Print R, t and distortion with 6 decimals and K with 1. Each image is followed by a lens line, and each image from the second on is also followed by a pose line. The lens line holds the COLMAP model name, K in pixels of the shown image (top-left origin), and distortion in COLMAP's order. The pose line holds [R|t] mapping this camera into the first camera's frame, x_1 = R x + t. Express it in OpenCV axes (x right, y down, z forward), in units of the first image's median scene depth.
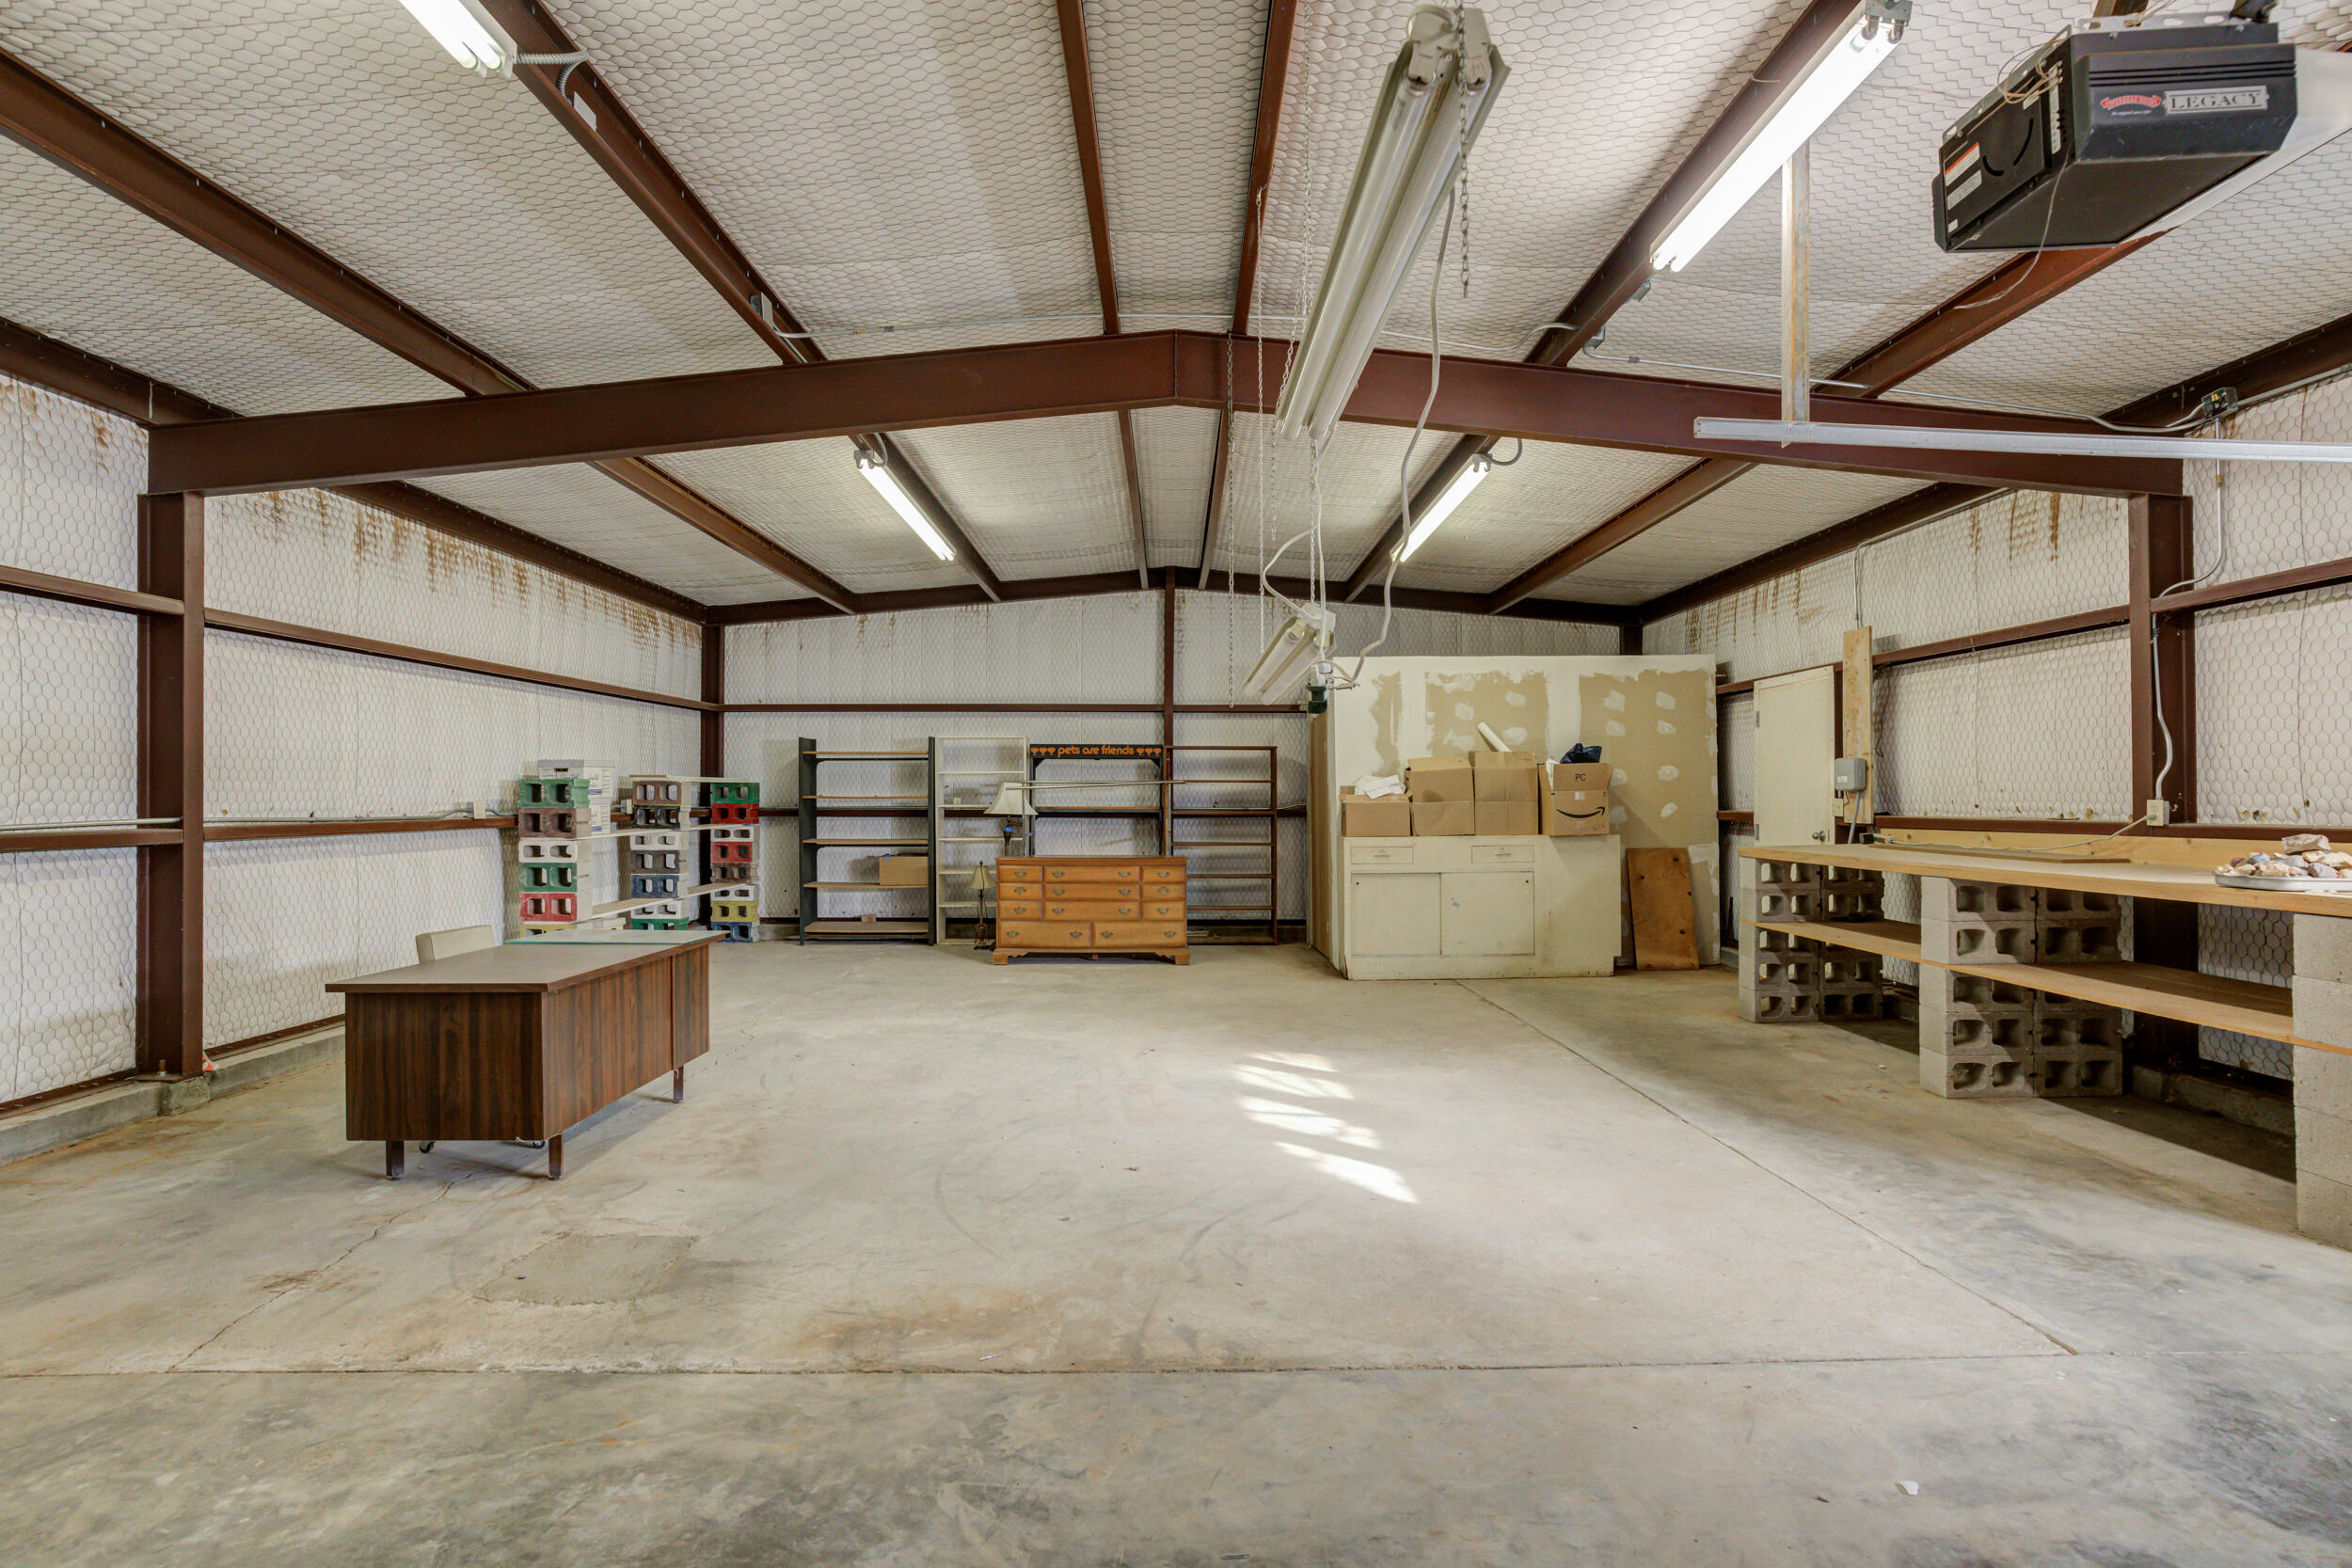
lens RADIAL K [[1149.6, 0, 1192.4], [0, 1149.6, 775.4], [0, 0, 1]] dist [-0.048019, 0.019784]
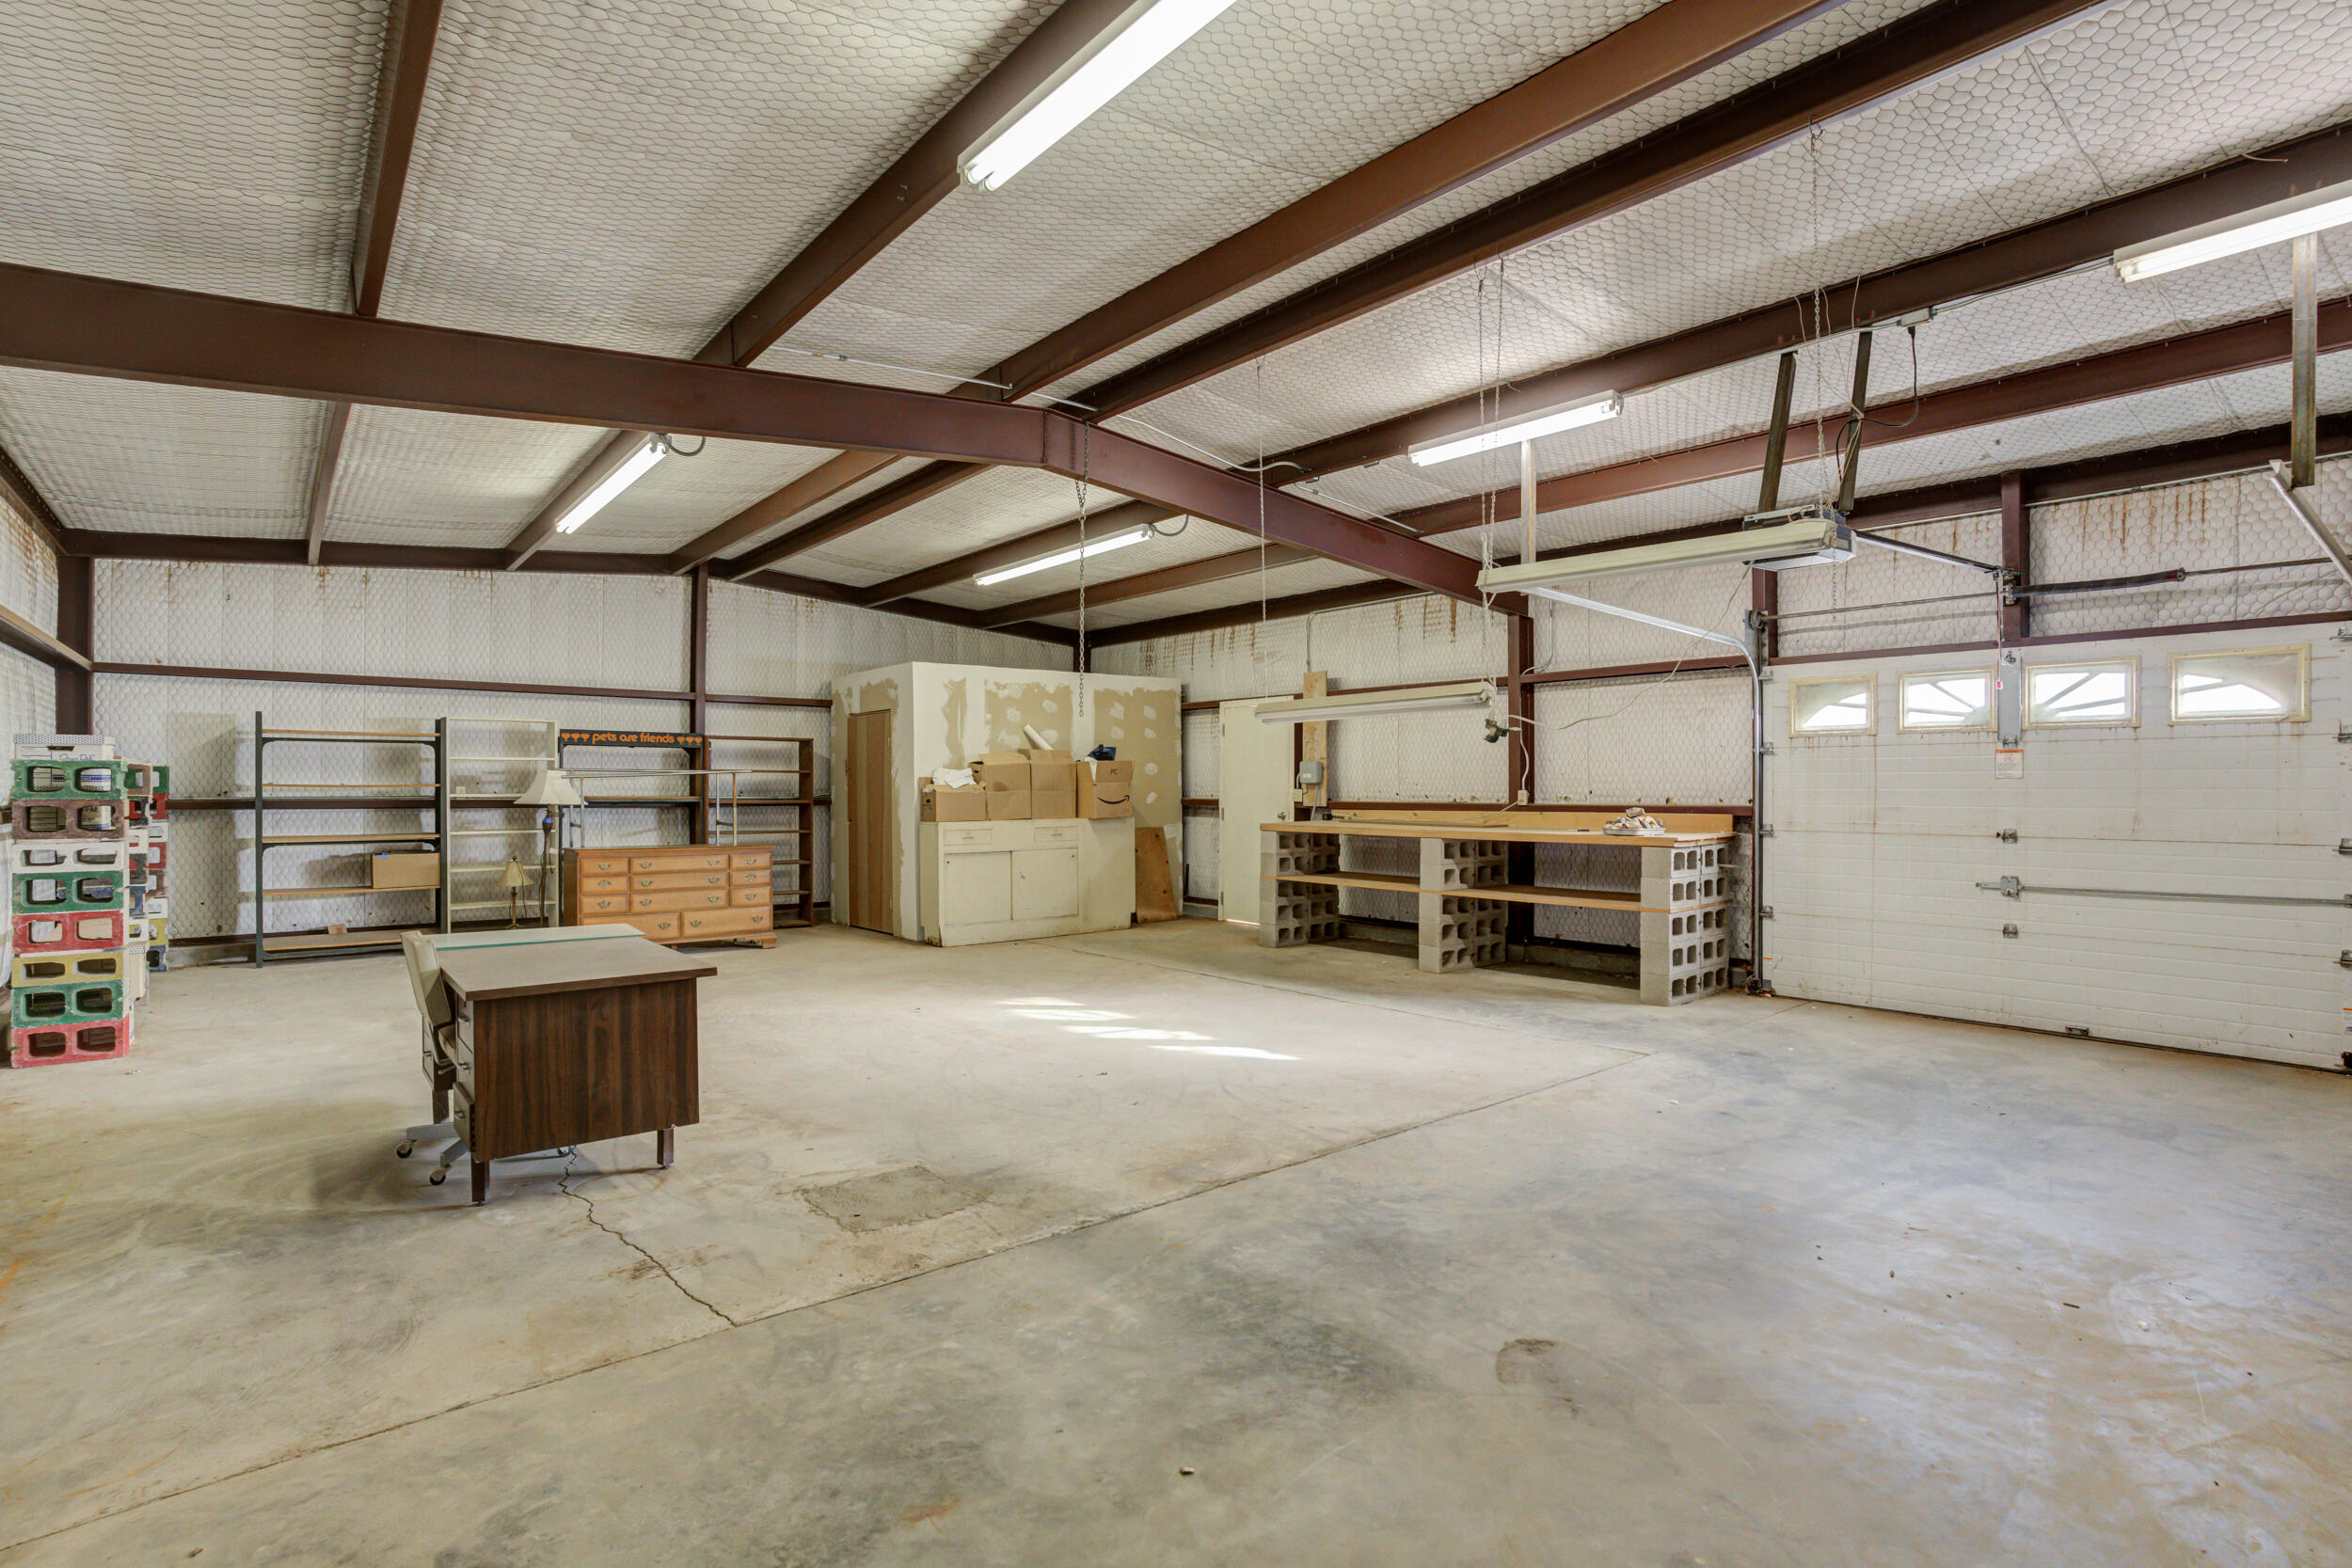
lens RADIAL K [[1149.6, 0, 1168.6], [0, 1149.6, 772.9], [0, 0, 1]] dist [-0.048019, 0.019784]
pose [[0.781887, 0.009542, 0.623347, -0.571558], [-0.014278, 0.999895, 0.002602, -0.001825], [-0.623256, -0.010935, 0.781941, -0.043176]]
